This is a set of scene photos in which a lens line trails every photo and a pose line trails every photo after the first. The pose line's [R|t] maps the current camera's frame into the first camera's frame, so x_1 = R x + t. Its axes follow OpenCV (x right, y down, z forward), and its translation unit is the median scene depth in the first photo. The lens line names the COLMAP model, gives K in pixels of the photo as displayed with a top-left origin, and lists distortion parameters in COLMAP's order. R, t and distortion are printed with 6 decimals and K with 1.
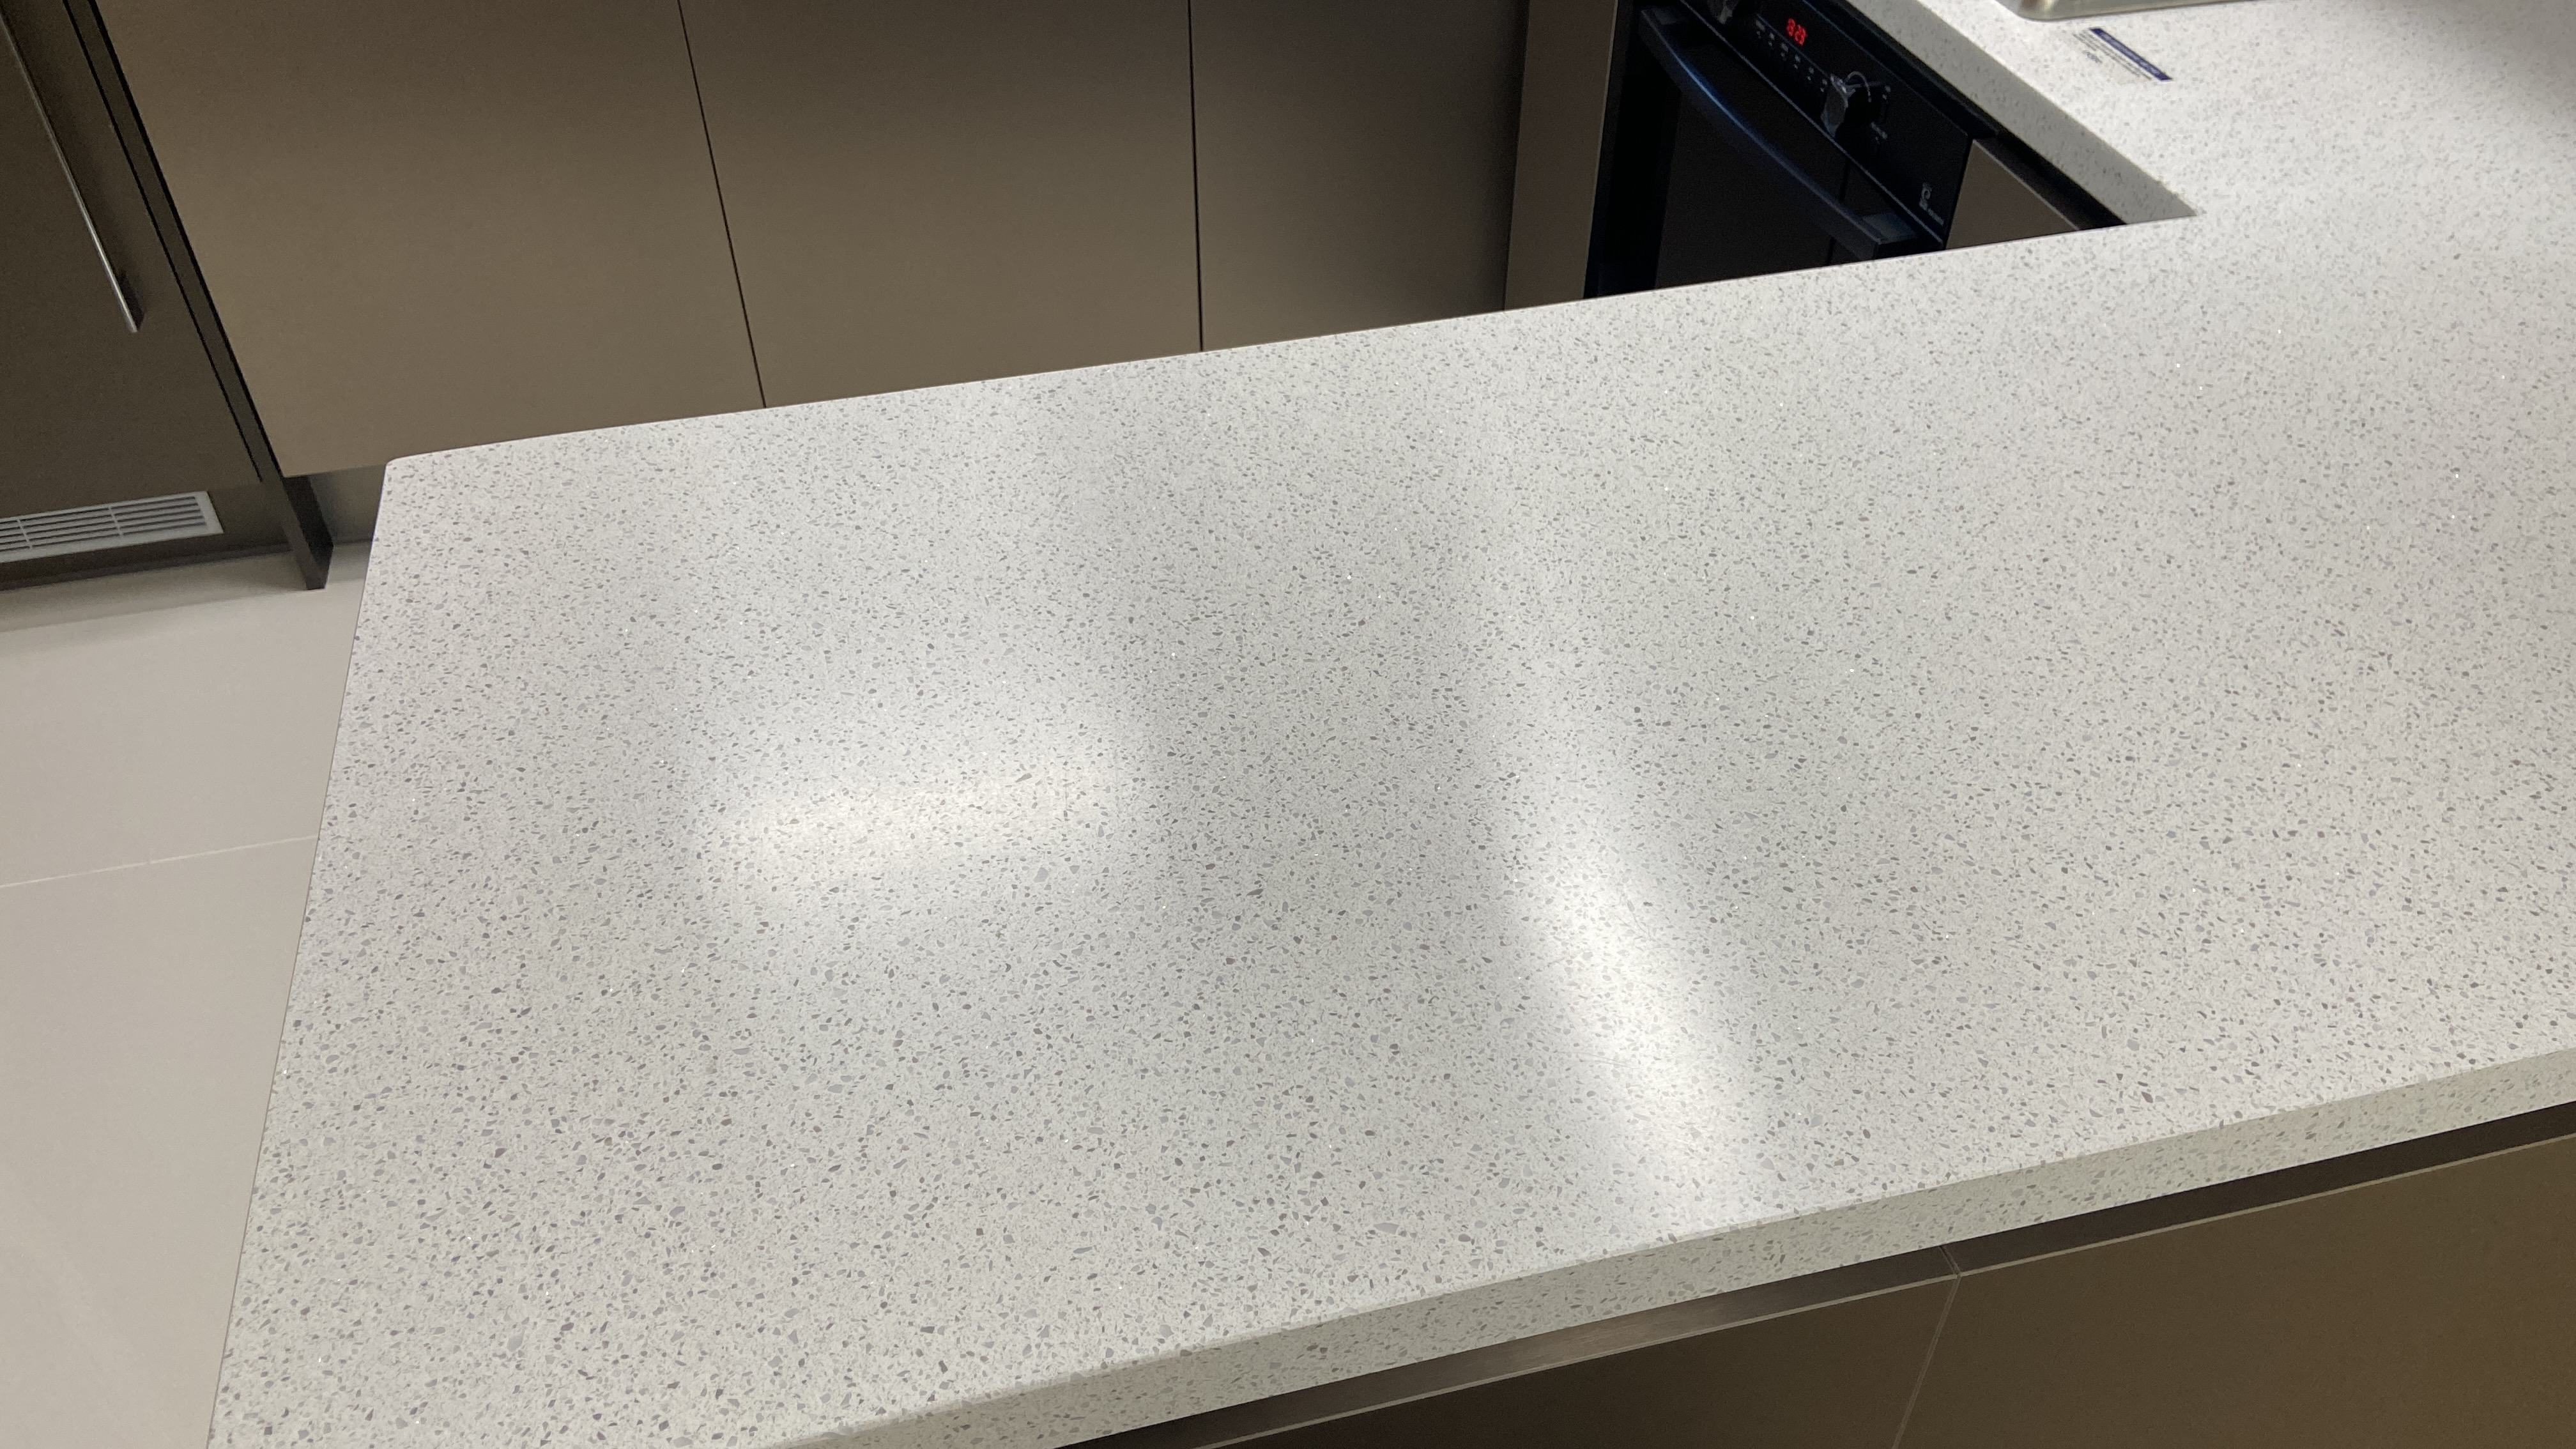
lens RADIAL K [[1971.2, 0, 1271.0], [0, 1971.2, 677.7], [0, 0, 1]] dist [0.103249, -0.121219]
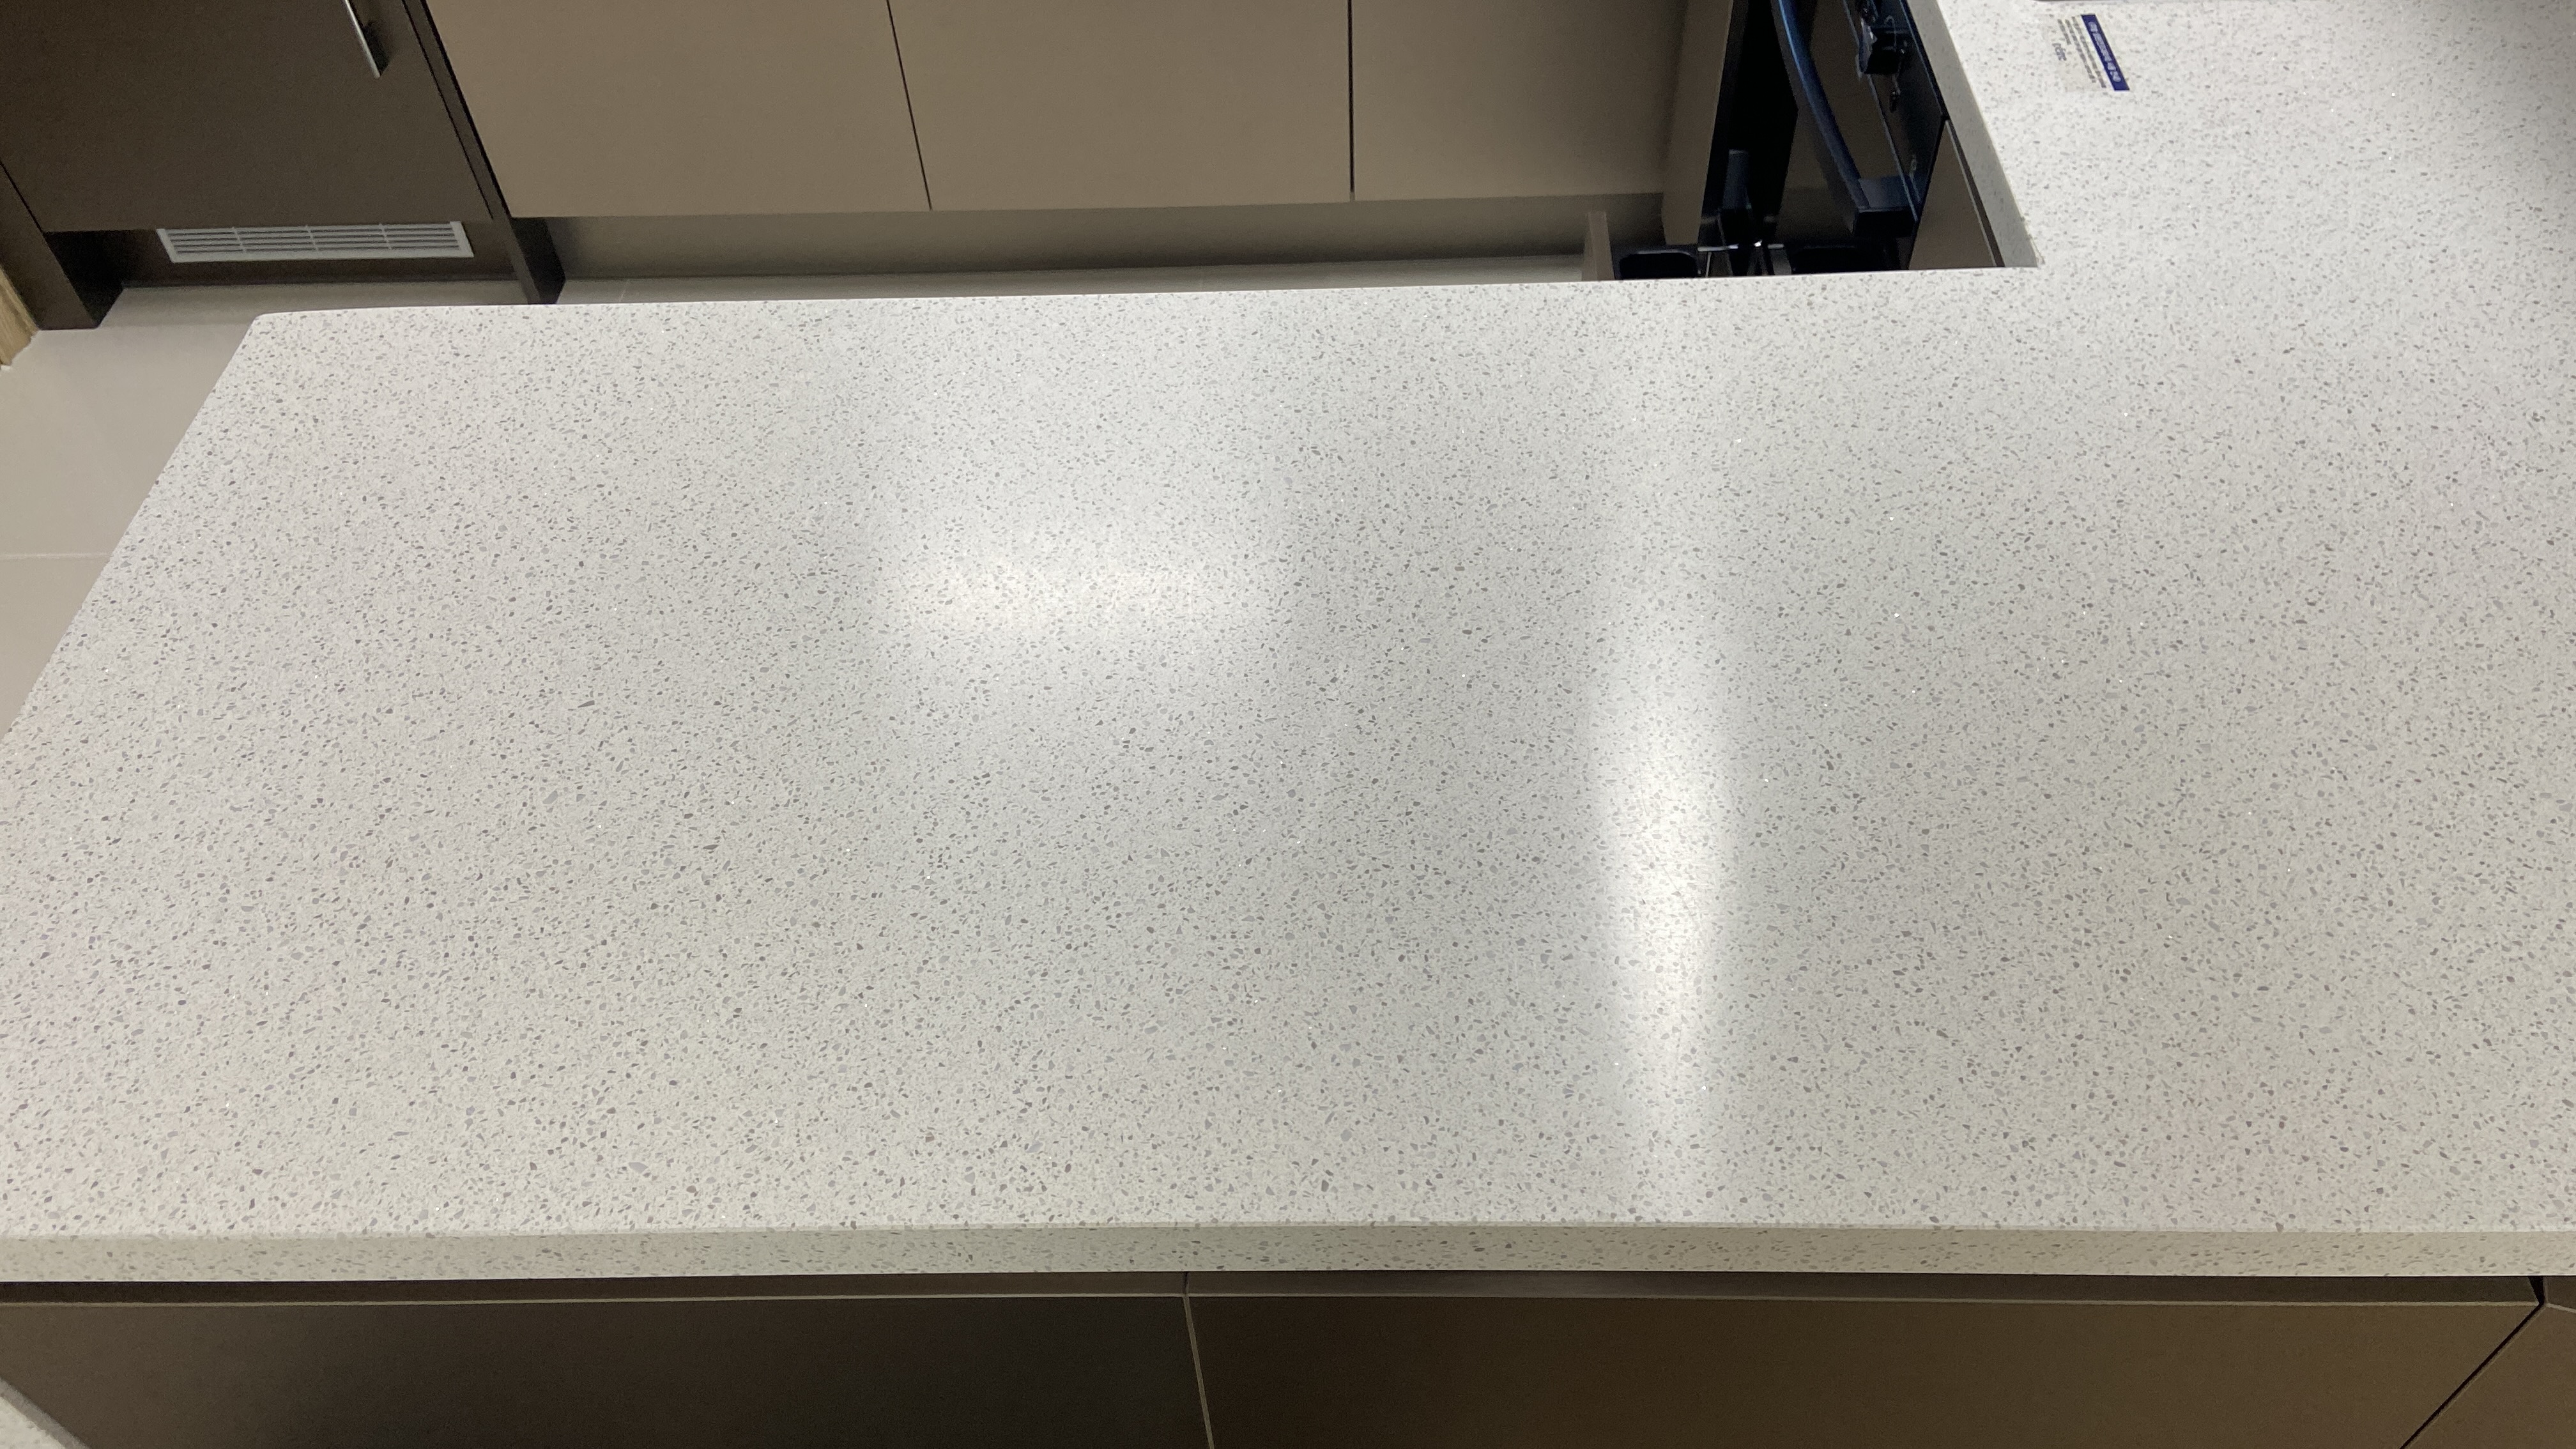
lens RADIAL K [[1971.2, 0, 1282.5], [0, 1971.2, 705.6], [0, 0, 1]] dist [0.103249, -0.121219]
pose [[0.965213, 0.166805, -0.201346, 0.541060], [-0.135659, 0.977795, 0.159732, -0.204460], [0.223520, -0.126861, 0.966408, -0.029826]]
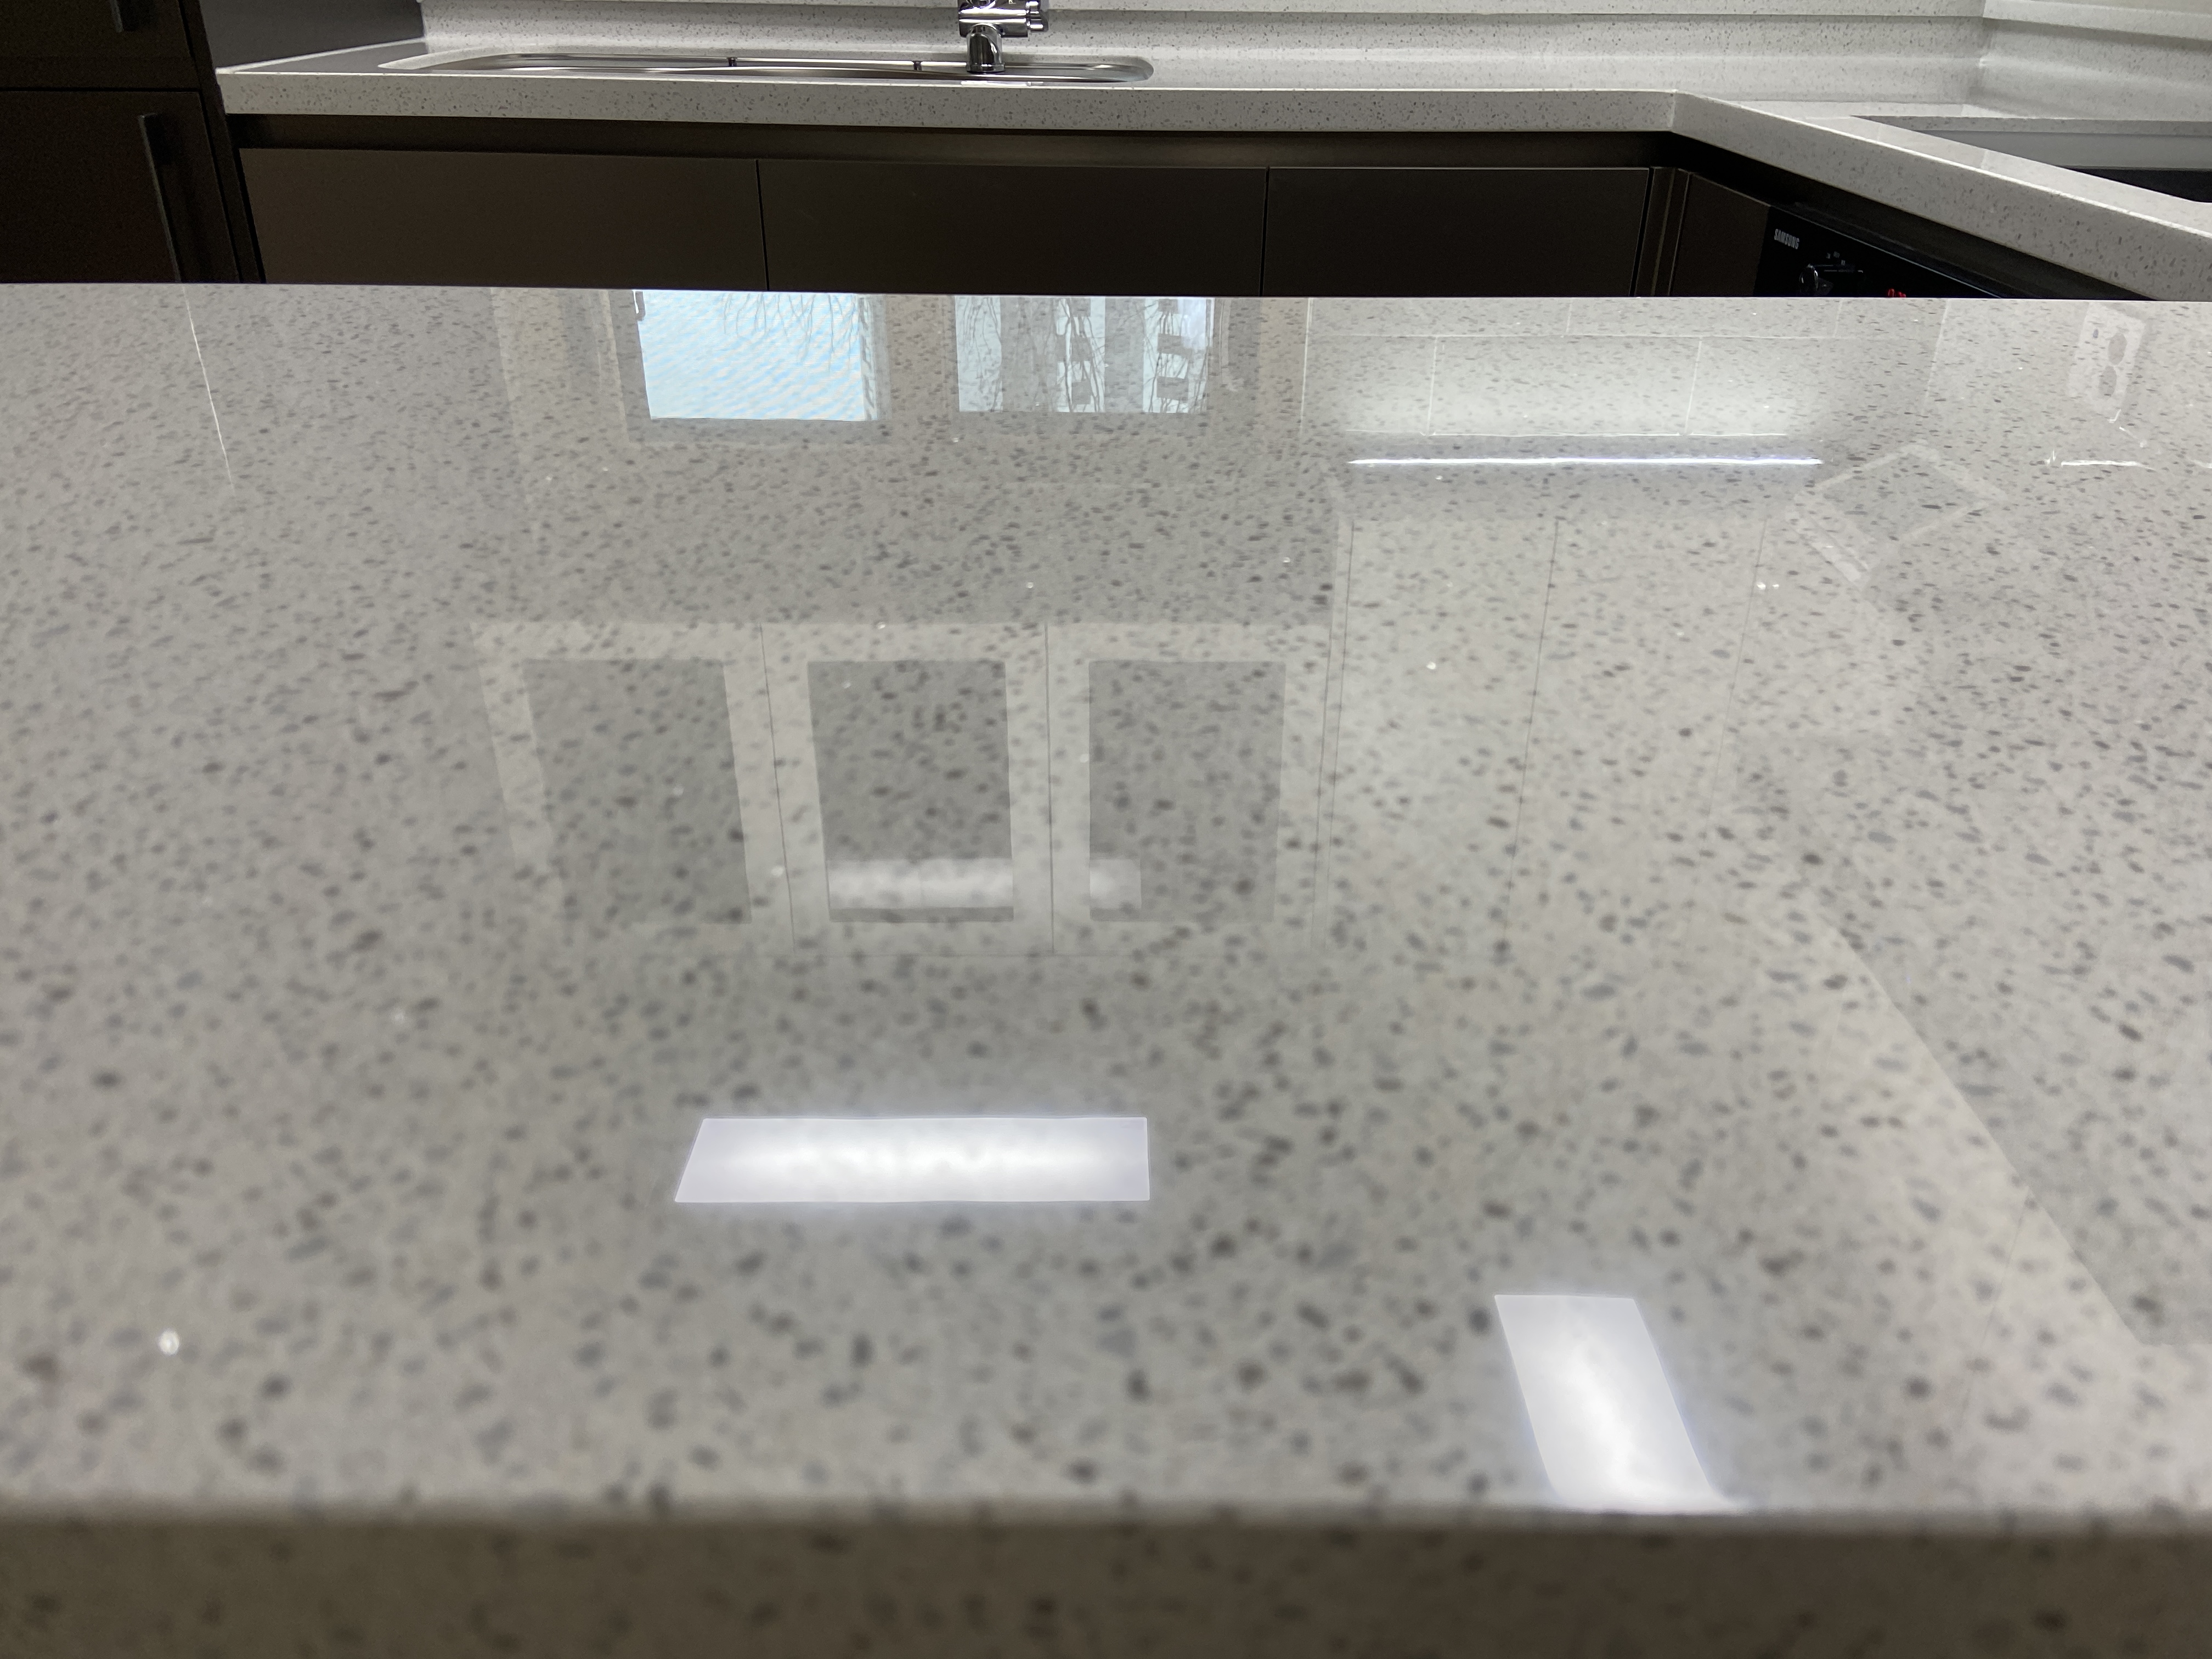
lens RADIAL K [[1670.1, 0, 1116.1], [0, 1670.1, 810.4], [0, 0, 1]] dist [0.093991, -0.098336]
pose [[0.969934, 0.126713, -0.207778, 0.259747], [-0.168921, 0.965133, -0.199961, 0.193006], [0.175196, 0.229047, 0.957520, 0.652249]]
